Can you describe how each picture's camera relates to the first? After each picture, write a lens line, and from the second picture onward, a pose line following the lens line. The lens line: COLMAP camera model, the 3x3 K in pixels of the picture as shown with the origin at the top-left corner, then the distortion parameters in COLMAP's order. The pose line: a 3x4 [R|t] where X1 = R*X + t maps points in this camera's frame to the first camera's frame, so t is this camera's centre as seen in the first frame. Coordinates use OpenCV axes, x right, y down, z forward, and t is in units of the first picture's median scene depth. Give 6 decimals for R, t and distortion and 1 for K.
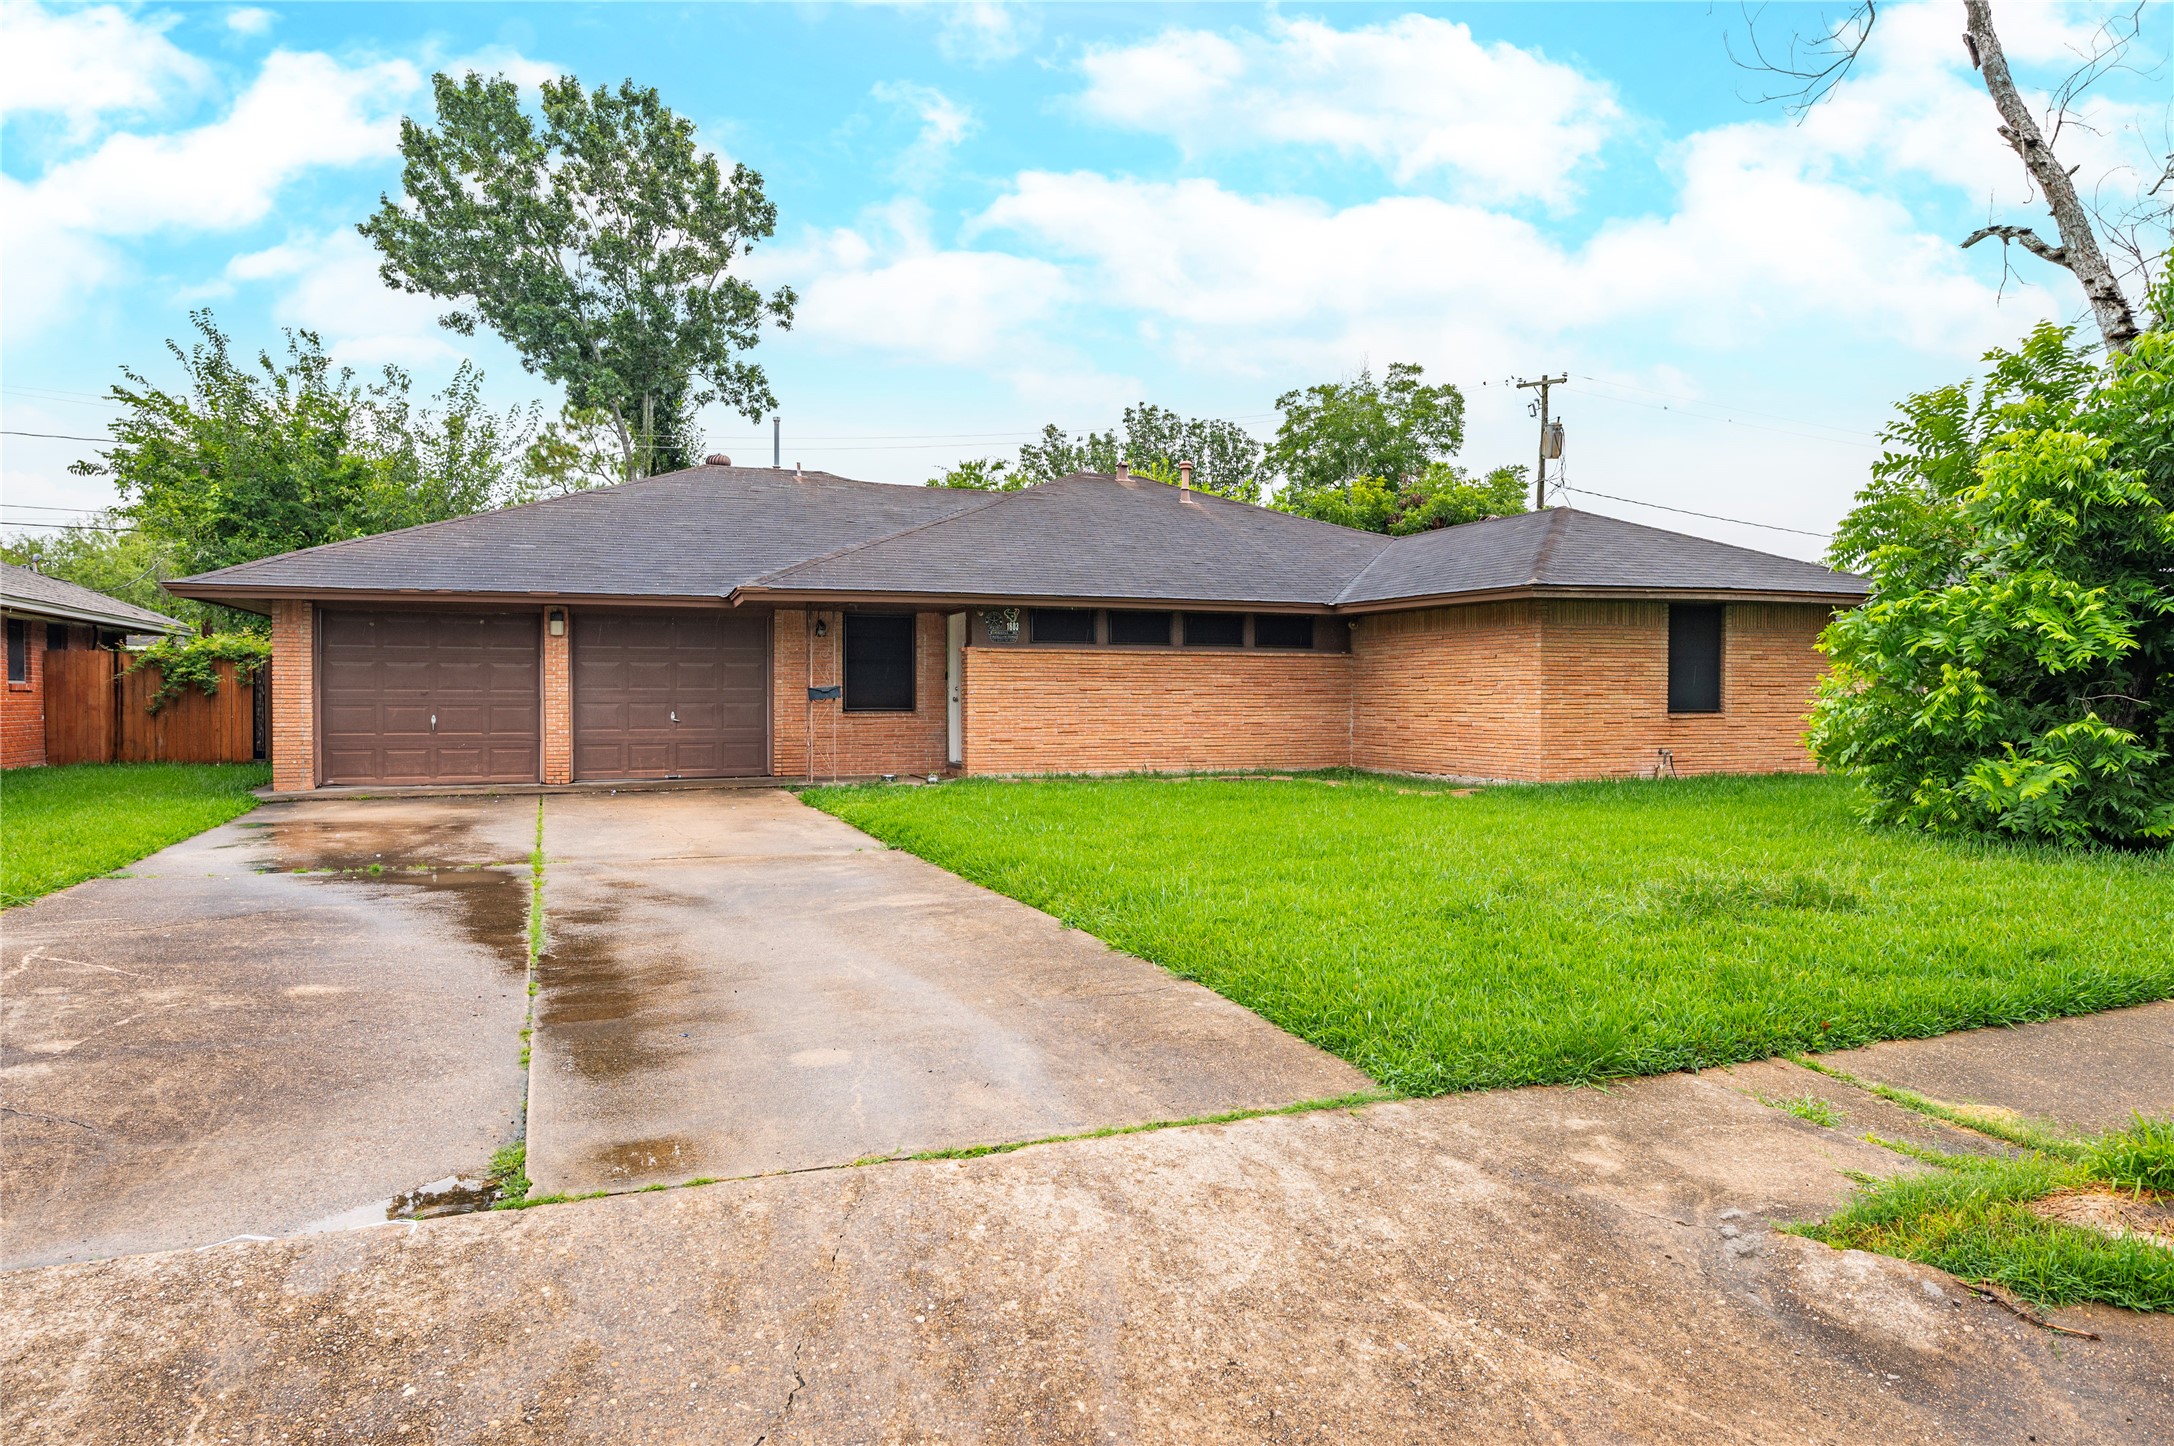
lens RADIAL K [[1280.1, 0, 985.4], [0, 1280.1, 700.0], [0, 0, 1]] dist [-0.003686, -0.001567]
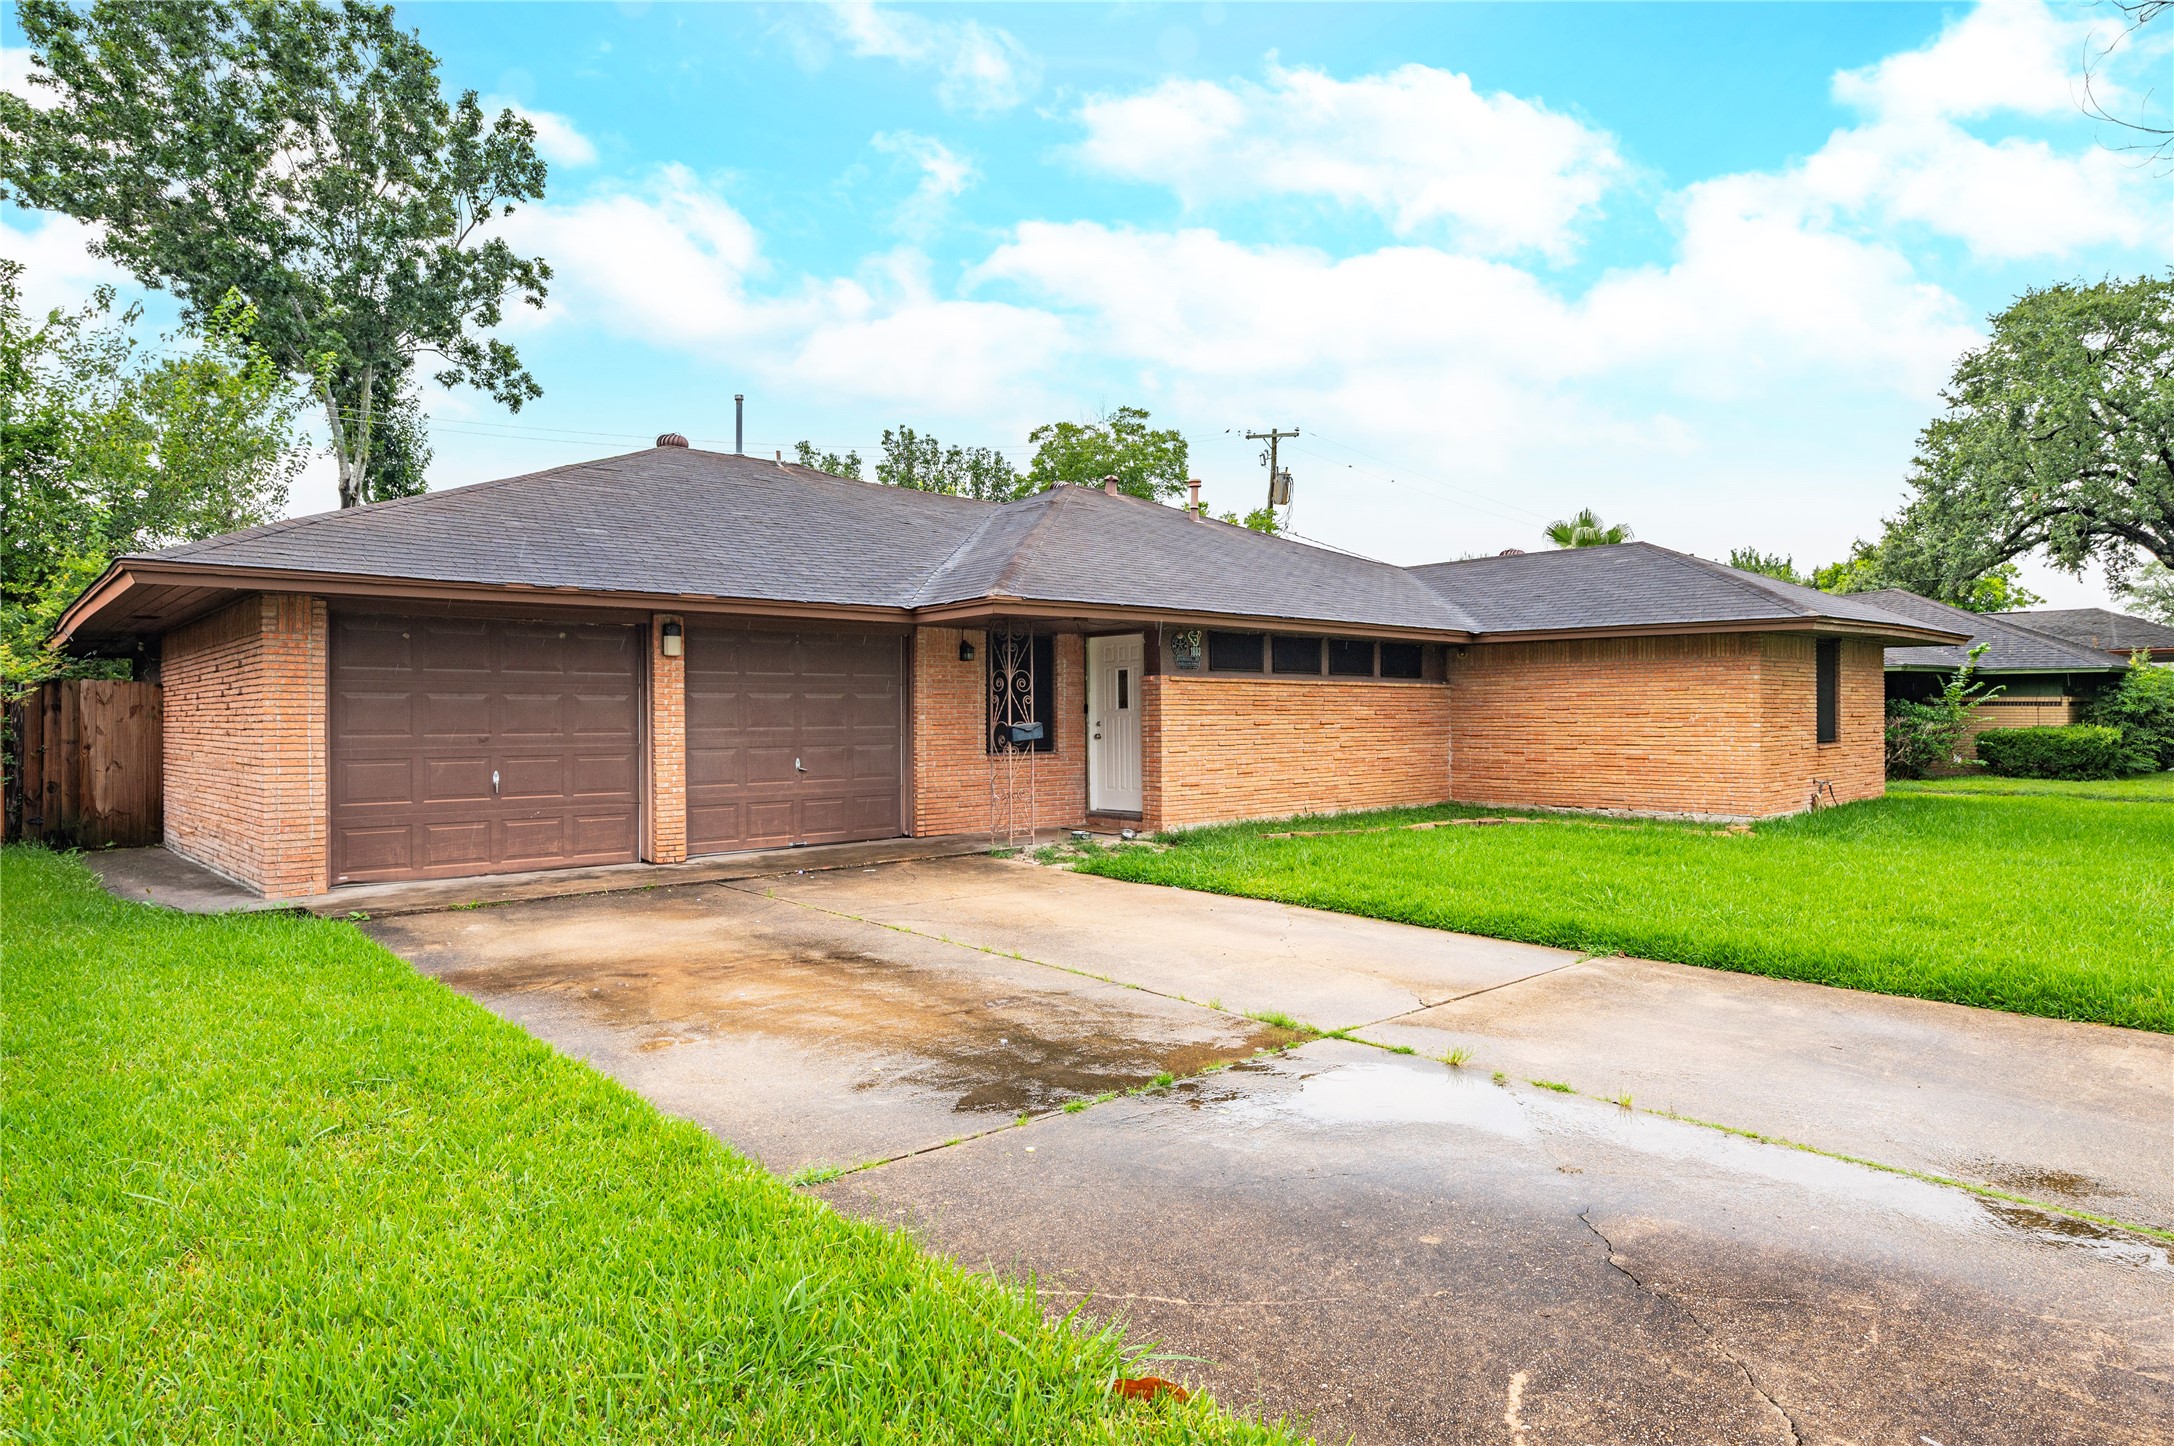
lens RADIAL K [[1232.4, 0, 1078.8], [0, 1232.4, 711.1], [0, 0, 1]] dist [-0.007034, 0.003190]
pose [[0.936062, -0.004071, 0.351812, -0.329877], [0.007525, 0.999936, -0.008449, -0.010884], [-0.351755, 0.010556, 0.936032, 0.247386]]
